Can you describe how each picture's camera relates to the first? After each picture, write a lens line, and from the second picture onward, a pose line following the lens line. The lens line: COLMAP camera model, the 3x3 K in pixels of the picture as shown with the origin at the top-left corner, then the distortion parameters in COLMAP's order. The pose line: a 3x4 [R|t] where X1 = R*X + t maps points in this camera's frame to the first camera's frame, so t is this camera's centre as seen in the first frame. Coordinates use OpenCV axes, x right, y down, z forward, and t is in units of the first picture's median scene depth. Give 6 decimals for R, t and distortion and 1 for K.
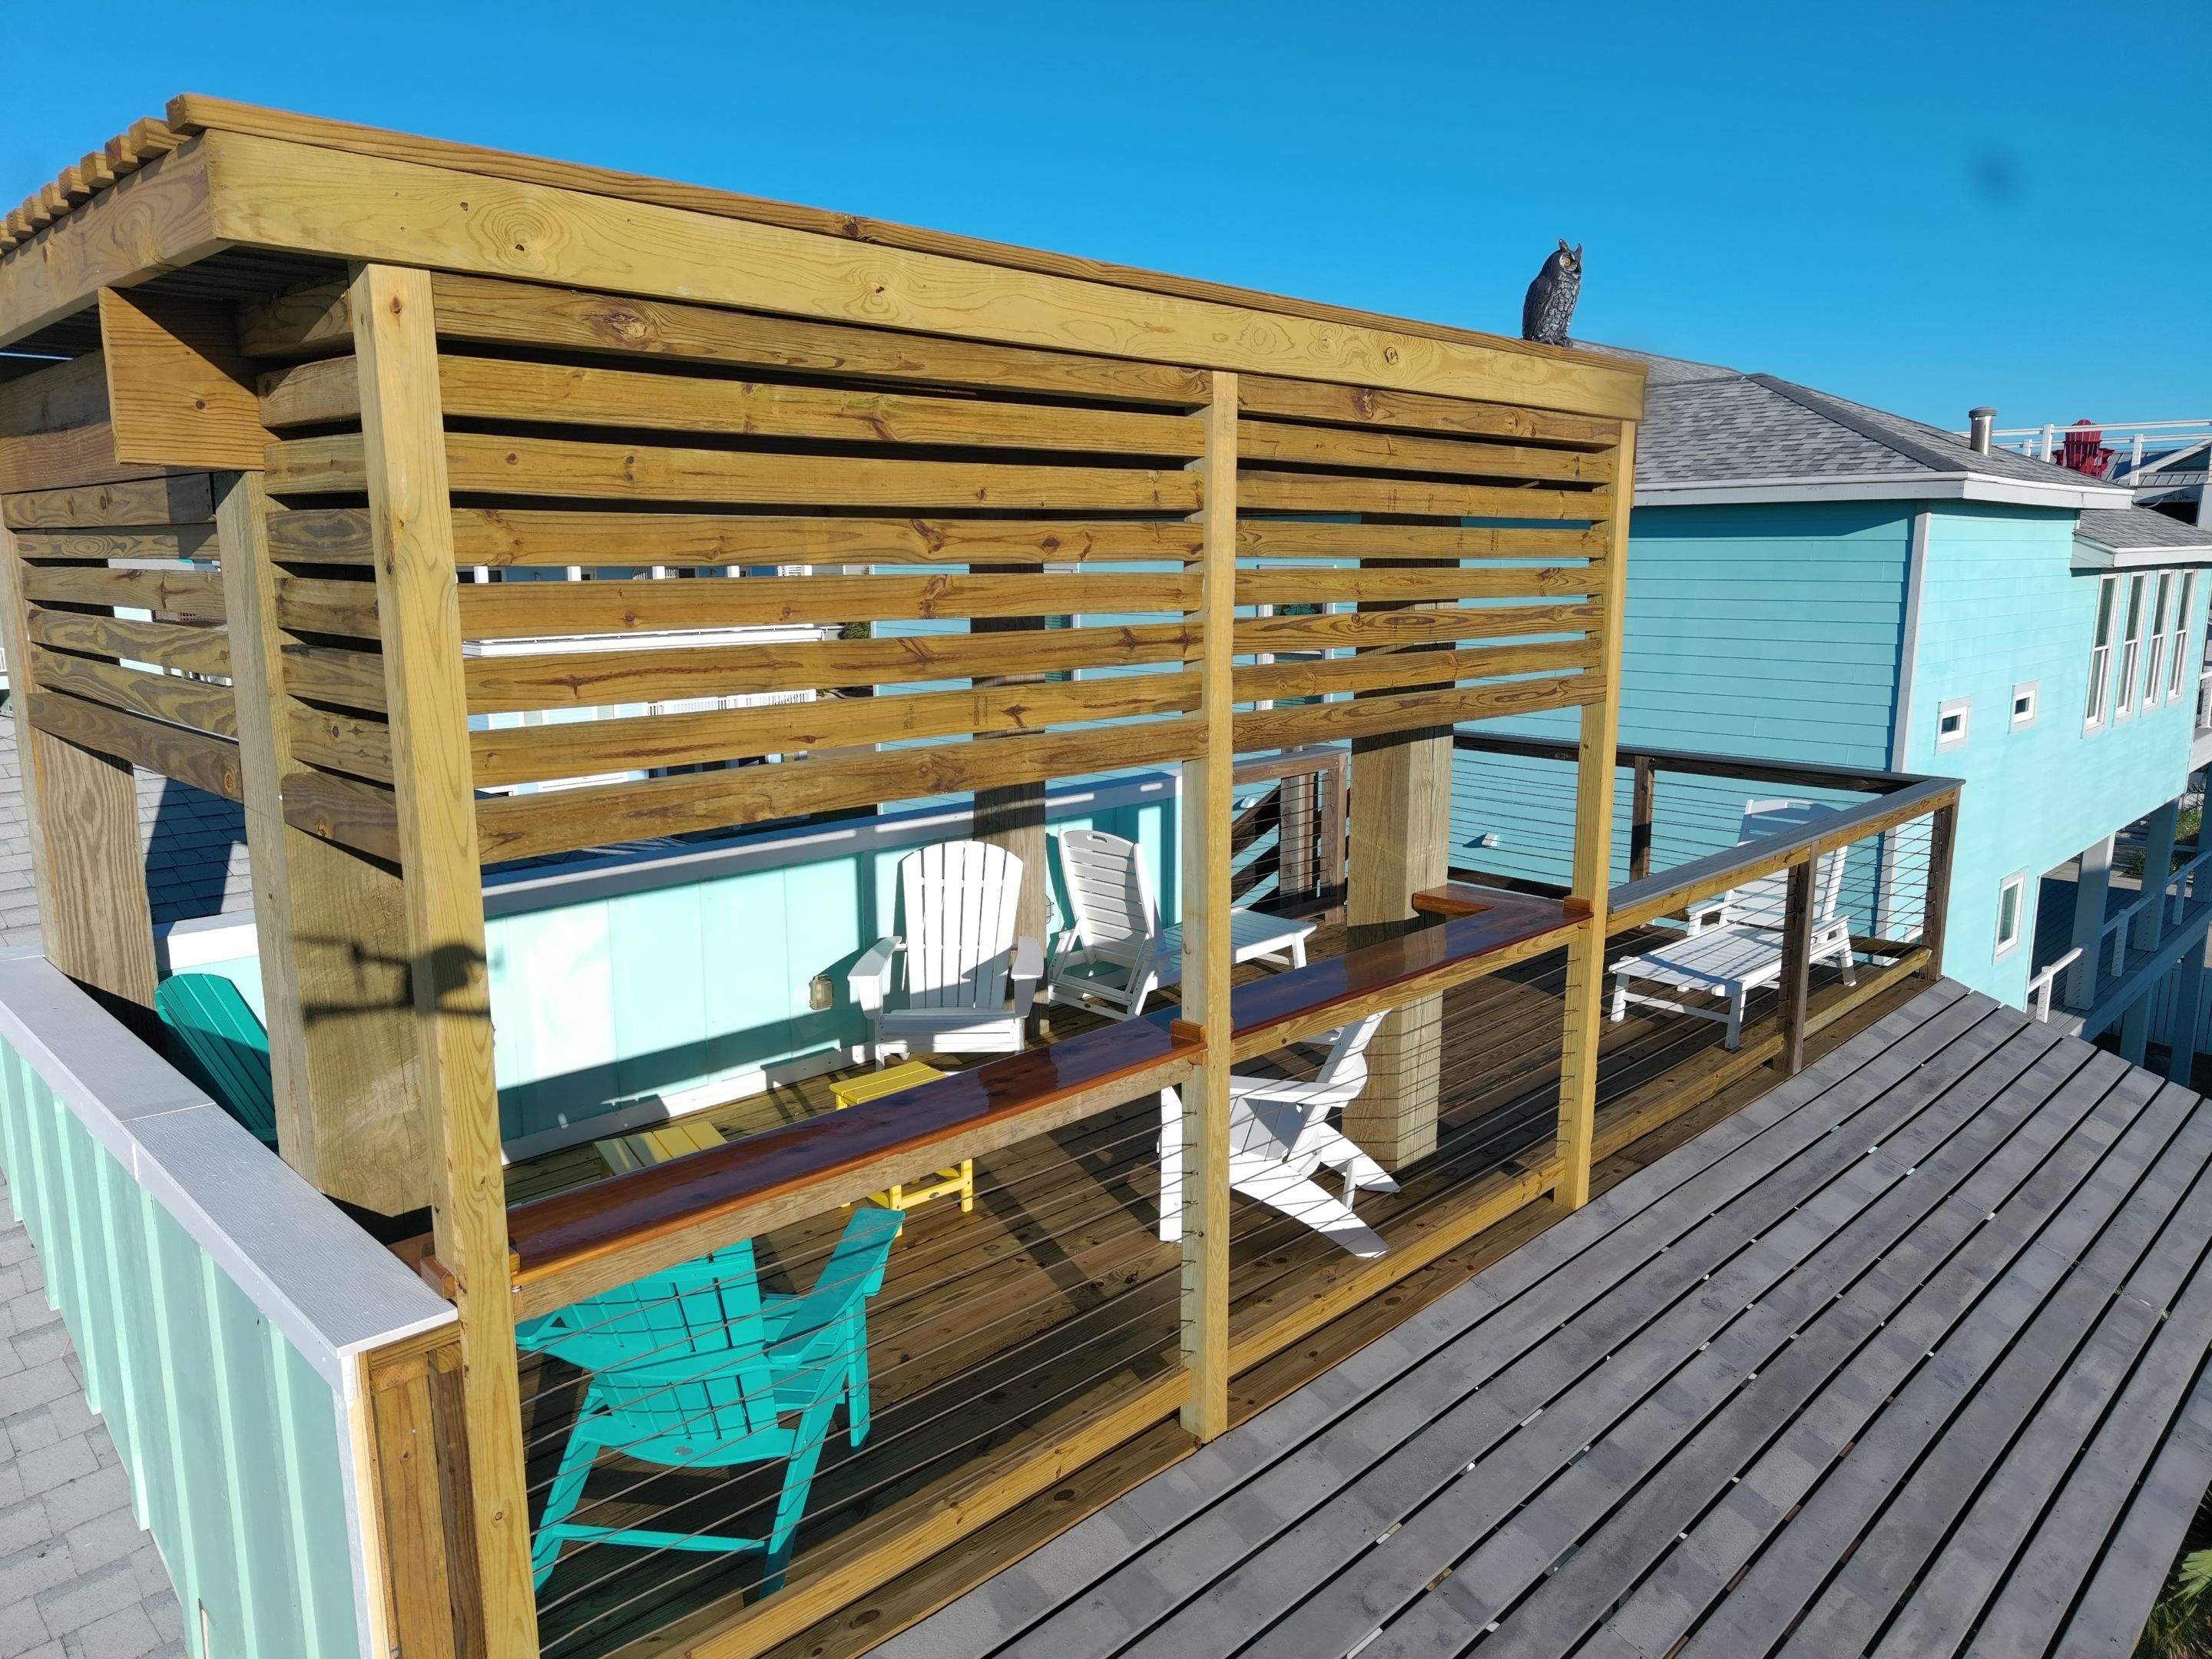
lens RADIAL K [[1517.1, 0, 1103.2], [0, 1517.1, 831.2], [0, 0, 1]] dist [-0.004039, -0.000833]
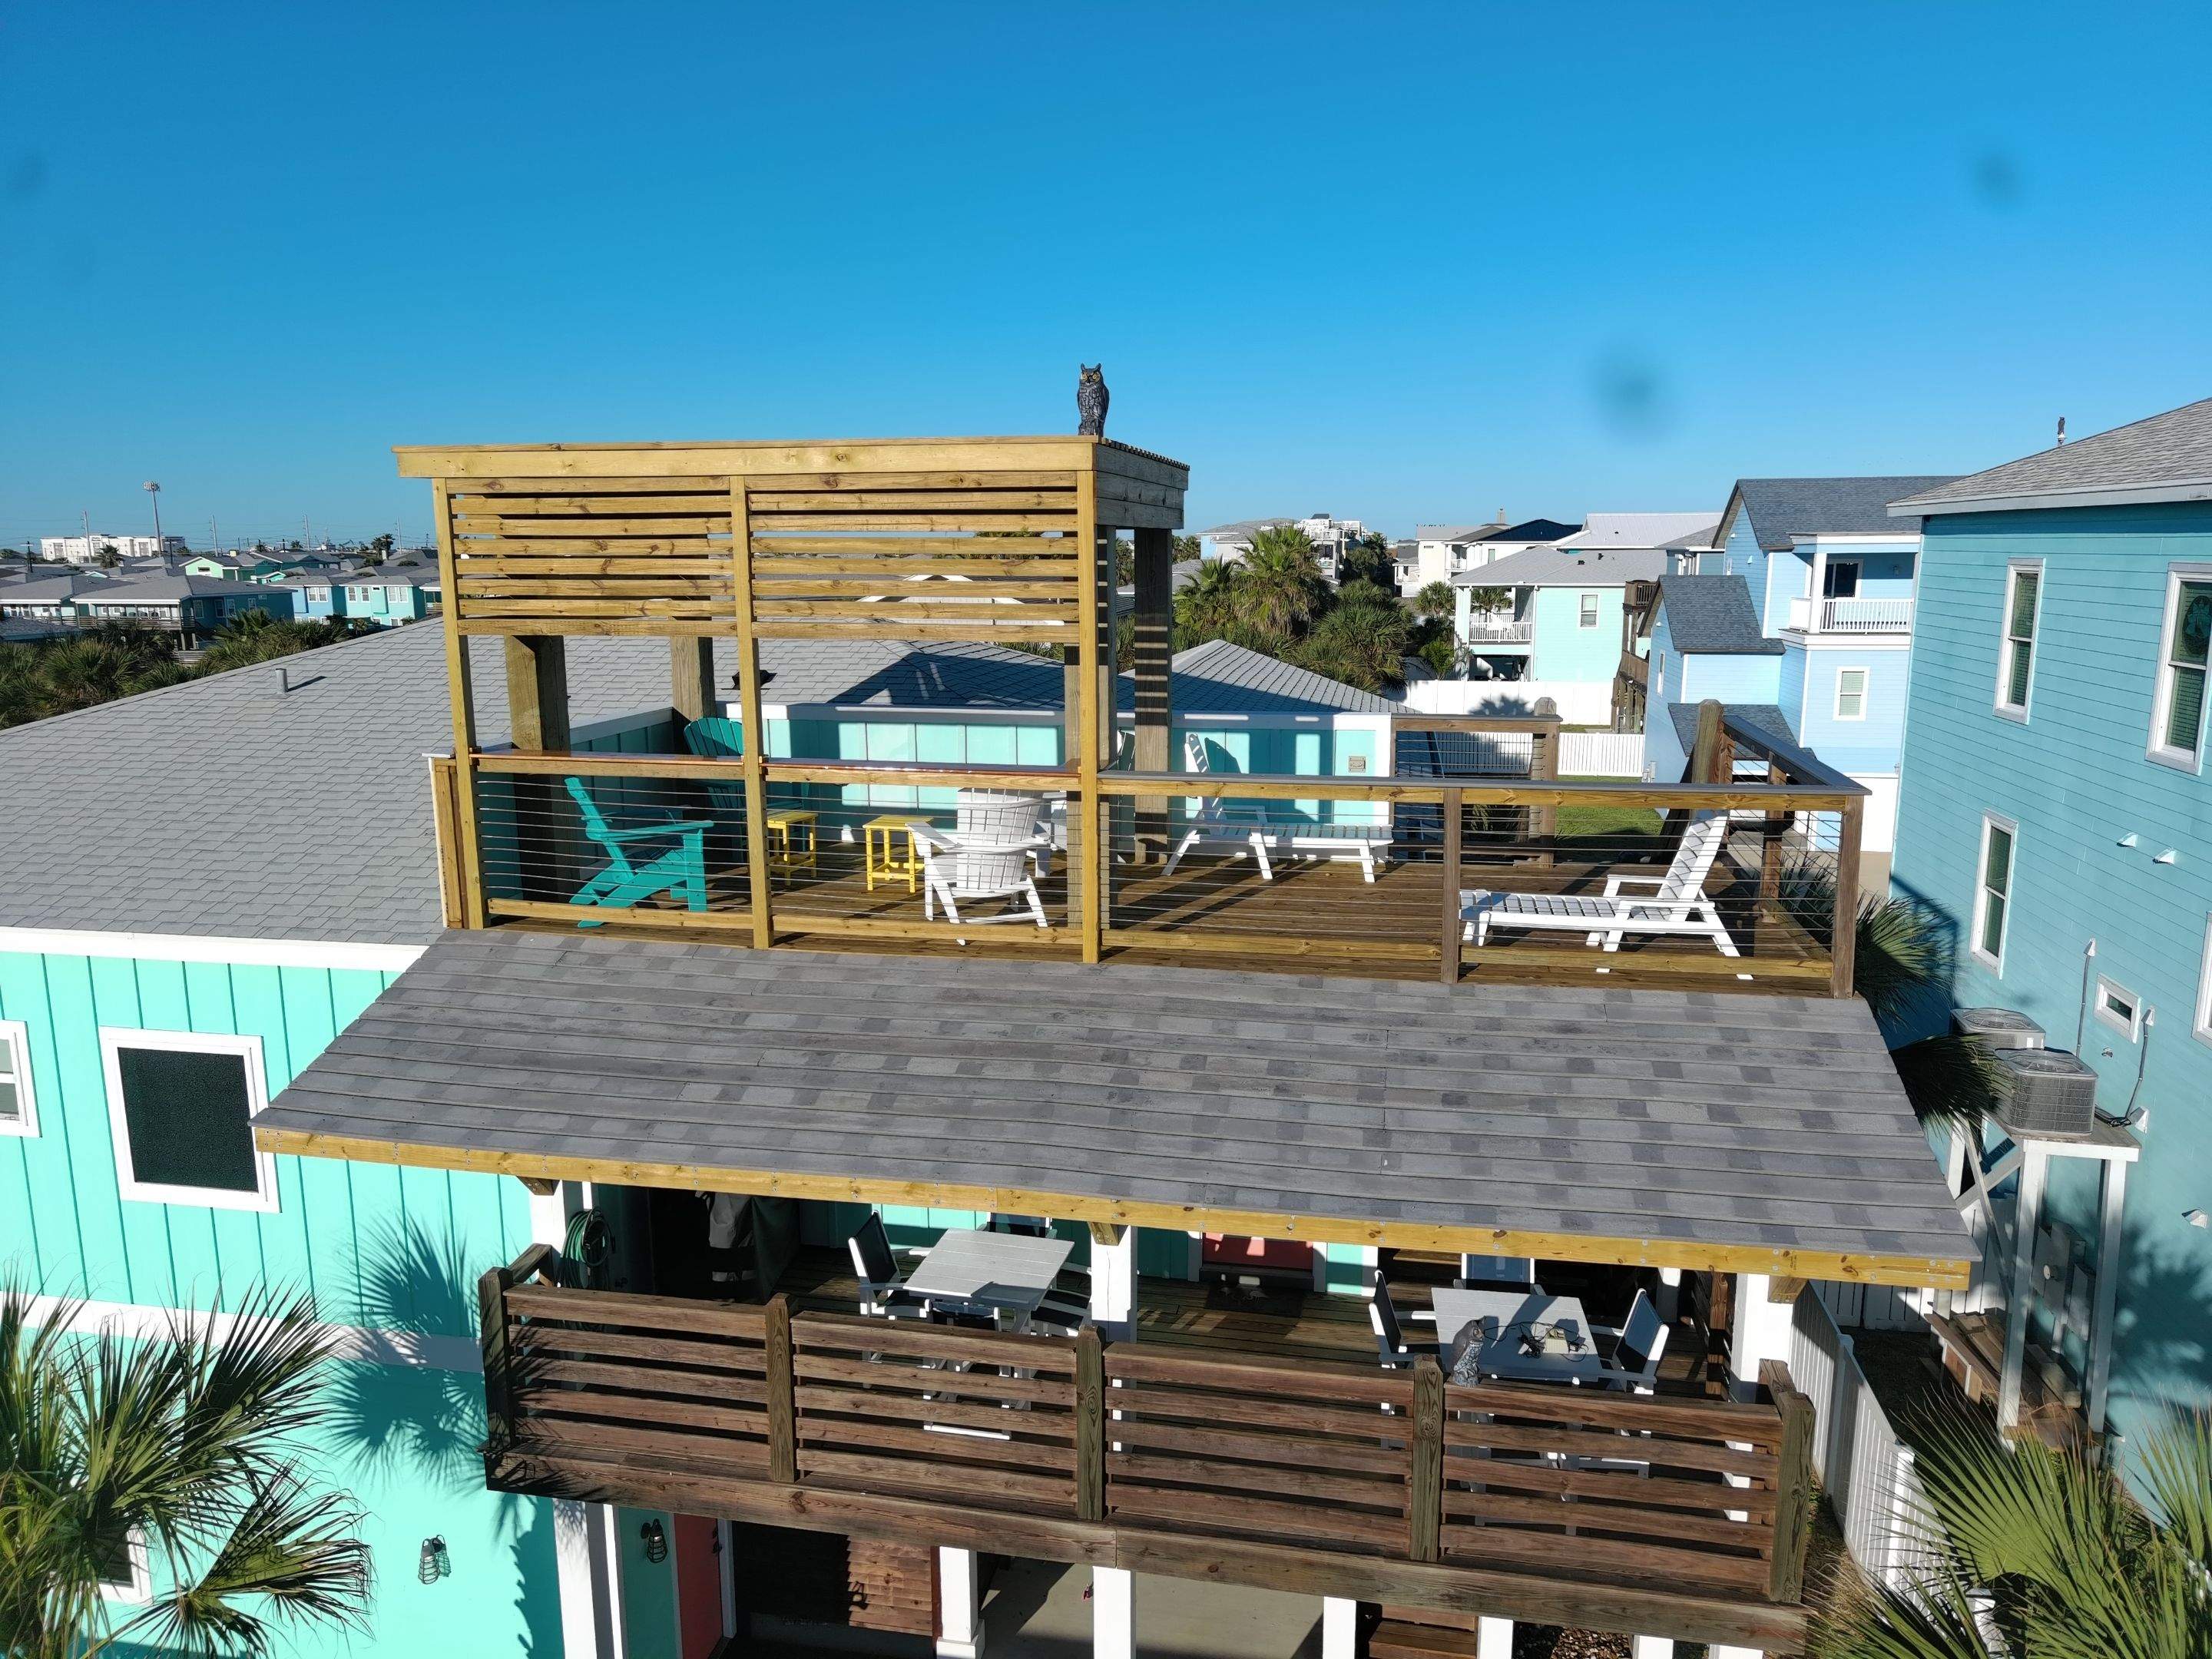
lens RADIAL K [[1530.9, 0, 1112.0], [0, 1530.9, 827.0], [0, 0, 1]] dist [0.003480, 0.000386]
pose [[0.551787, 0.153435, -0.819749, 3.512315], [-0.152187, 0.984951, 0.081917, -0.062529], [0.819982, 0.079554, 0.566834, 0.219970]]
